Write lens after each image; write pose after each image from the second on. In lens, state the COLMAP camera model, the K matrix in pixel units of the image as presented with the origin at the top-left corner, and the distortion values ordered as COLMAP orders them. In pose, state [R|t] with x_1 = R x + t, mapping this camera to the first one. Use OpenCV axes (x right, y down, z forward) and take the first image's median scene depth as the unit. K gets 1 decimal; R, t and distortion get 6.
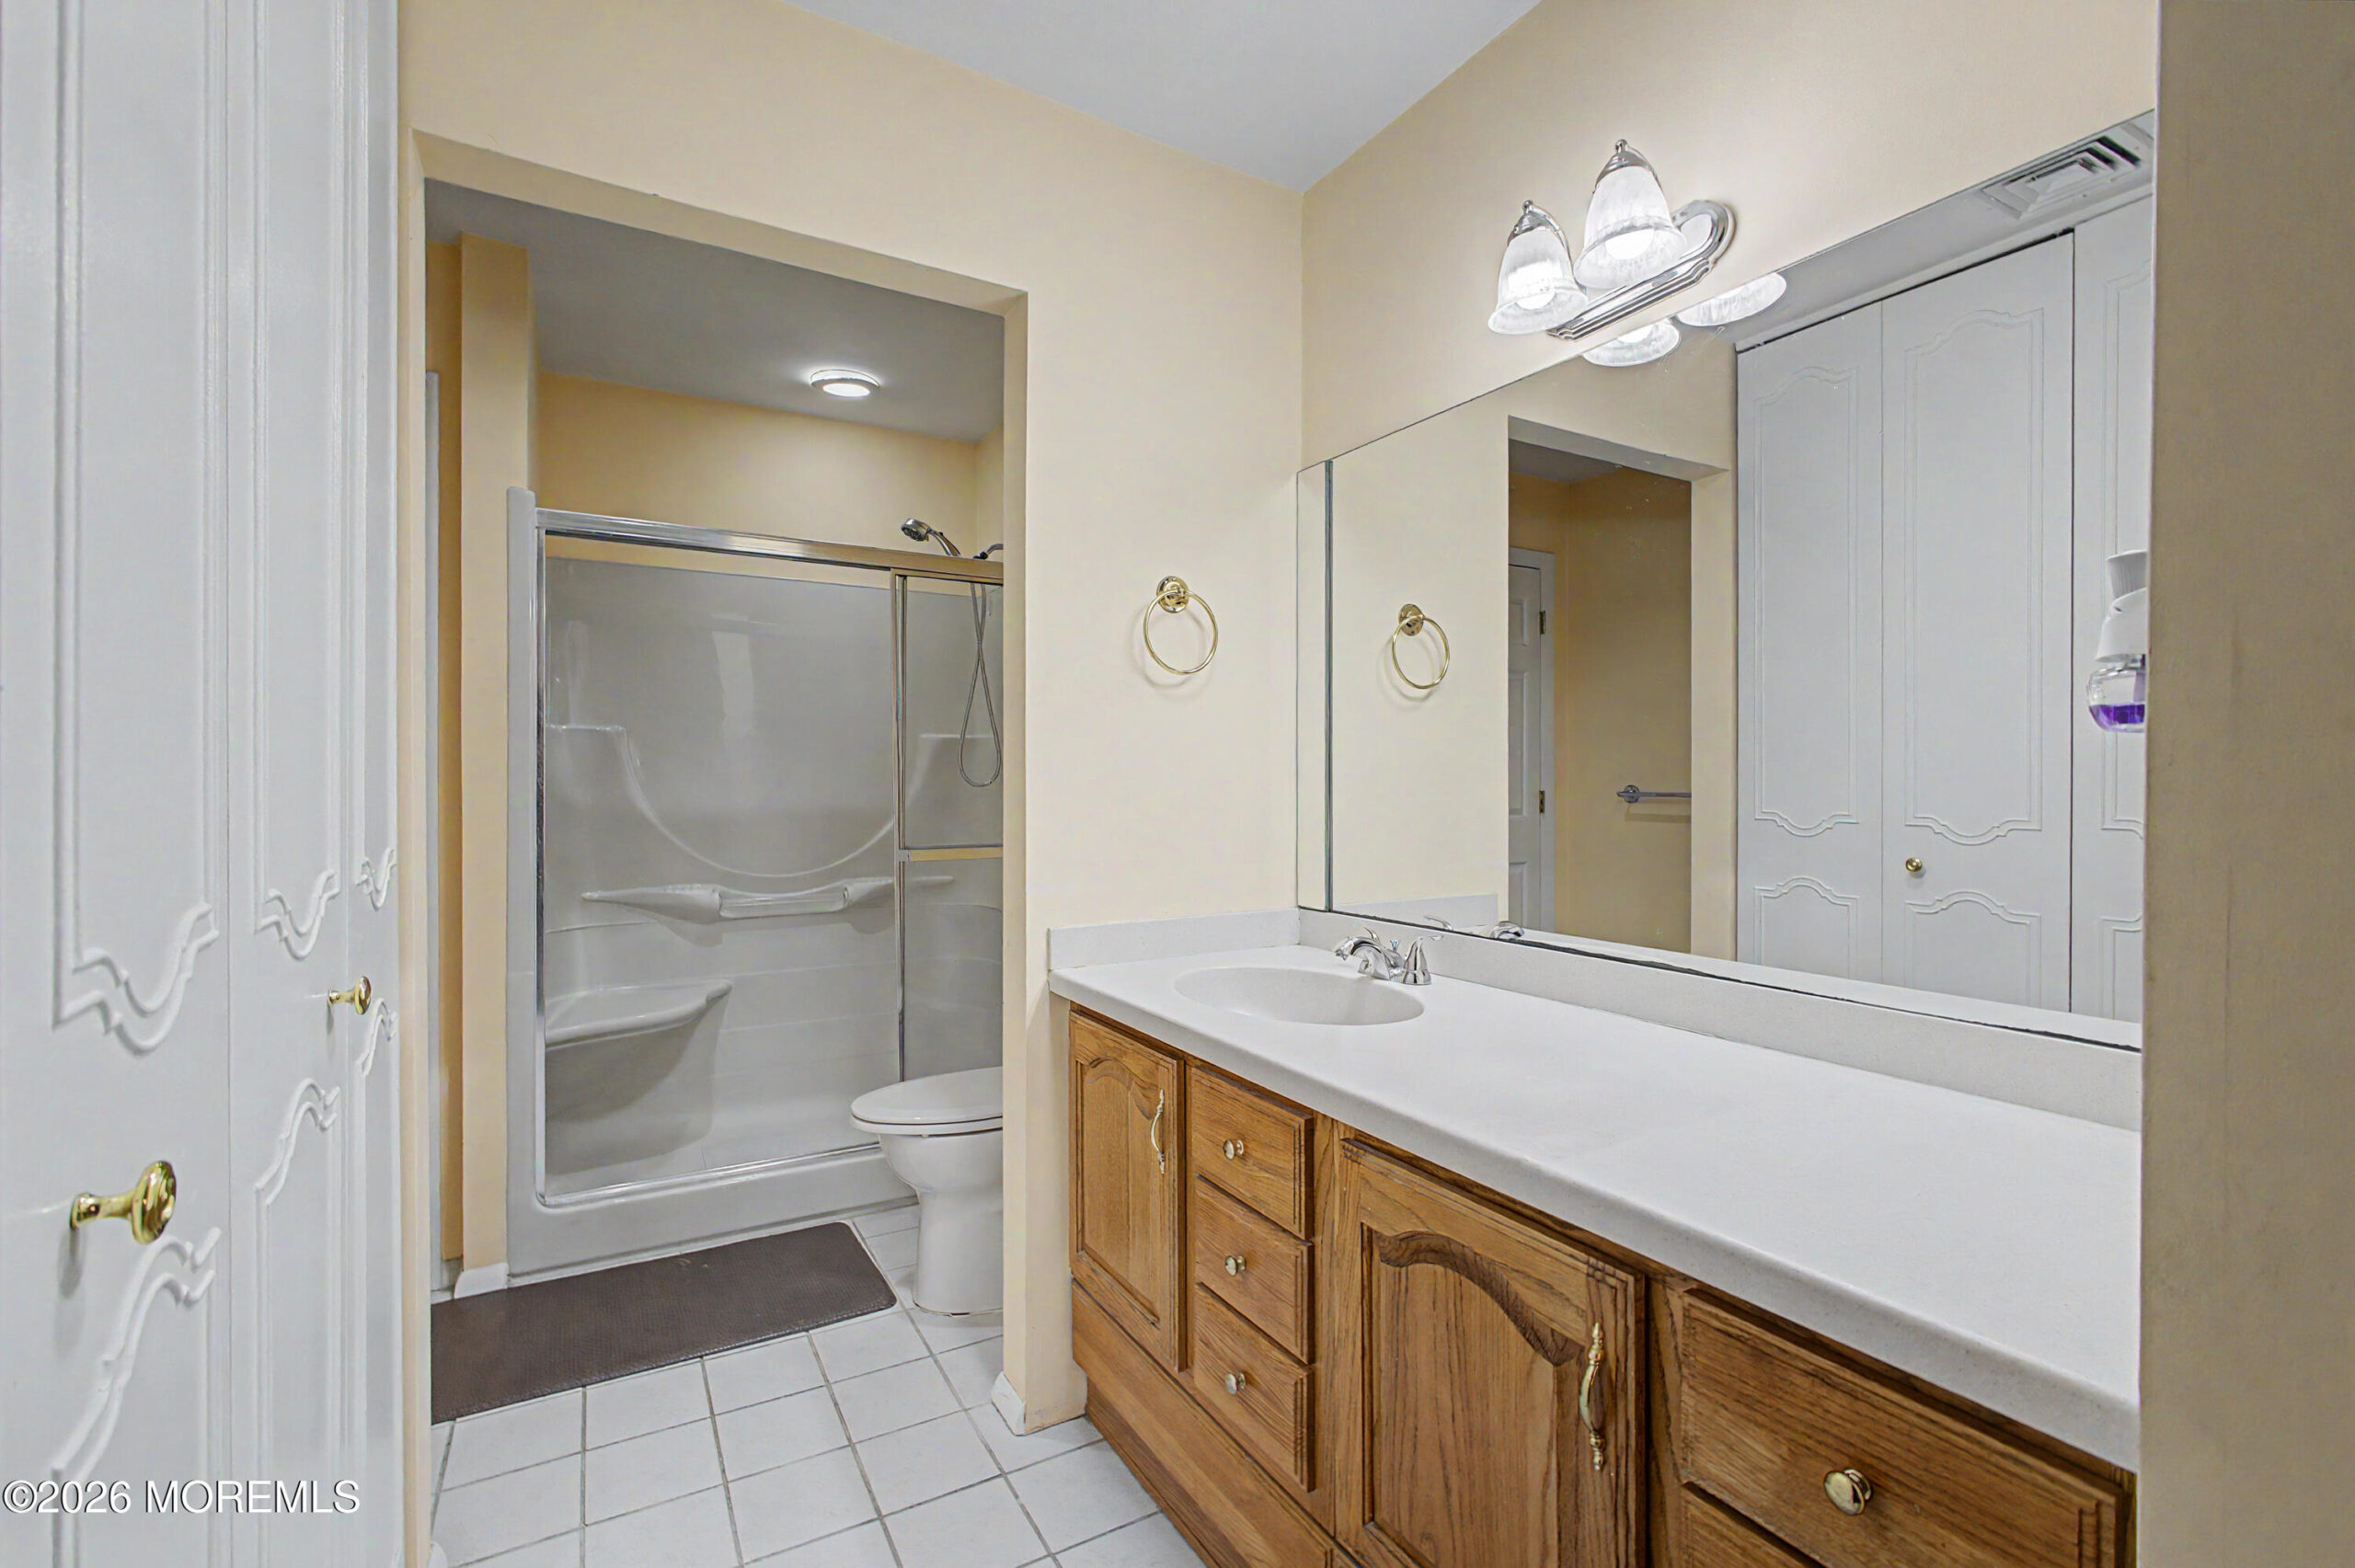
lens RADIAL K [[1022.1, 0, 1190.2], [0, 1022.1, 775.5], [0, 0, 1]] dist [-0.004476, 0.000154]
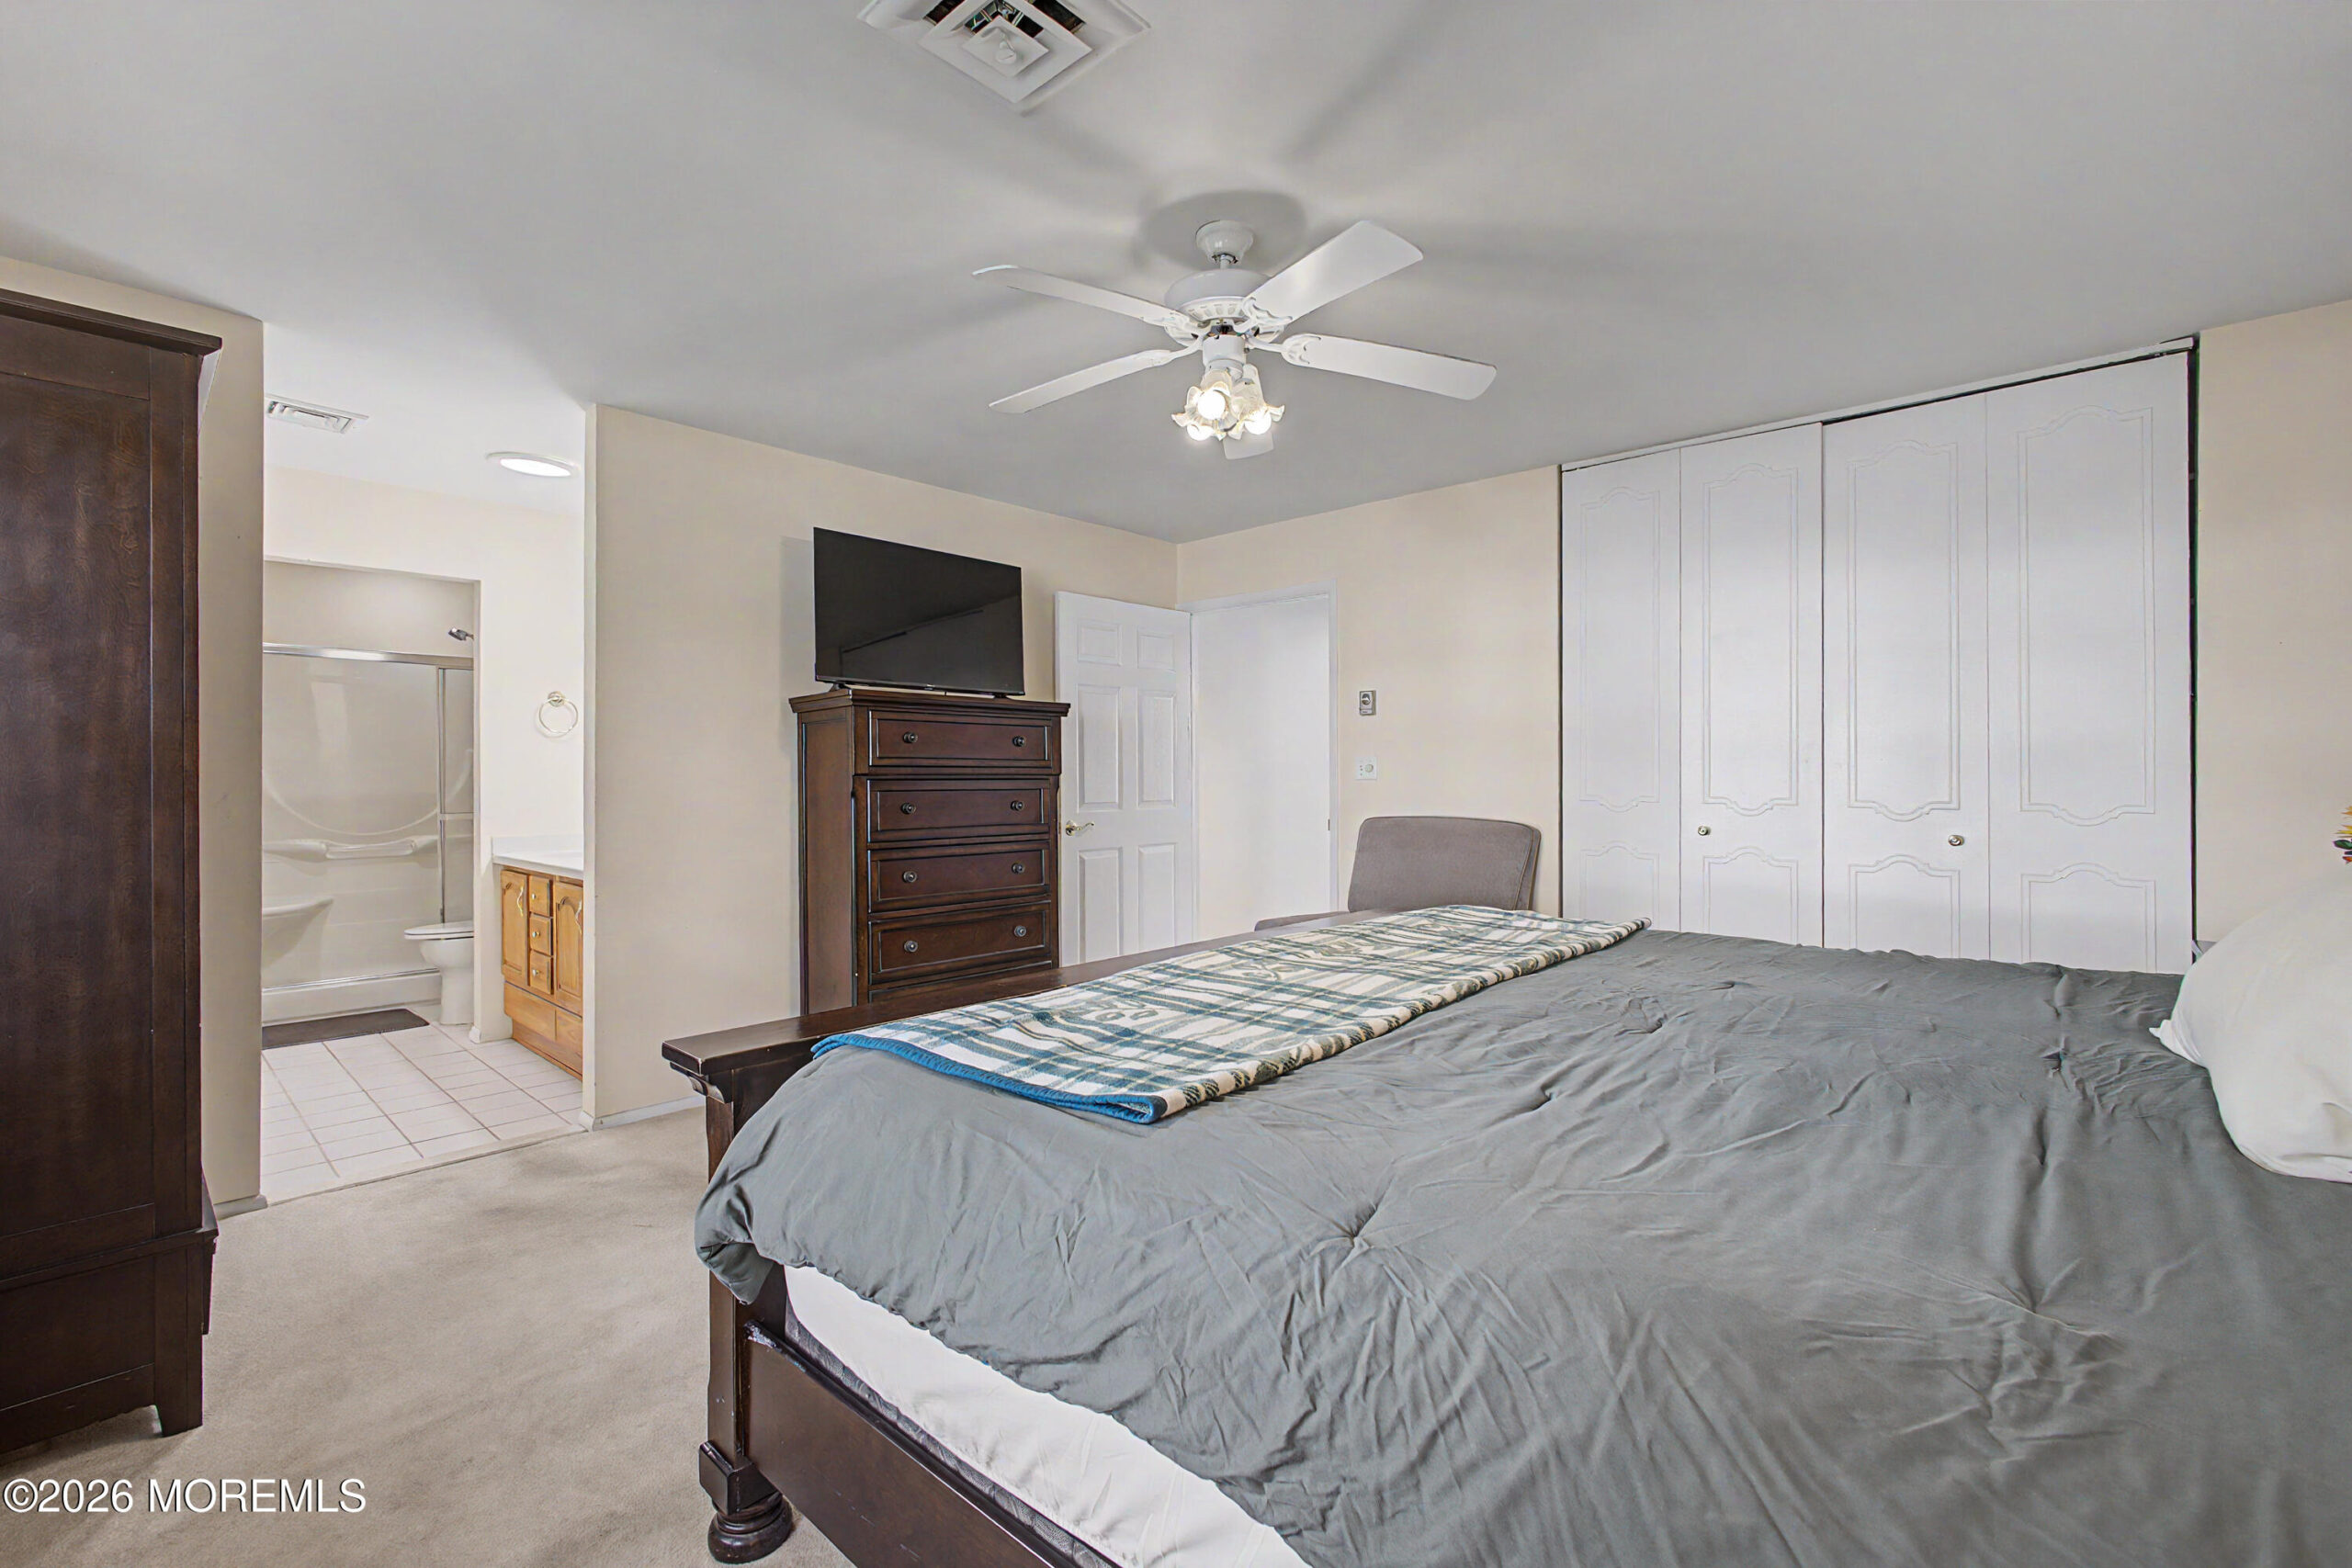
lens RADIAL K [[1020.9, 0, 1188.7], [0, 1020.9, 775.5], [0, 0, 1]] dist [-0.004476, 0.000154]
pose [[0.959113, -0.001144, 0.283021, 0.643898], [0.001158, 0.999999, 0.000118, 0.004328], [-0.283021, 0.000215, 0.959114, -1.513385]]
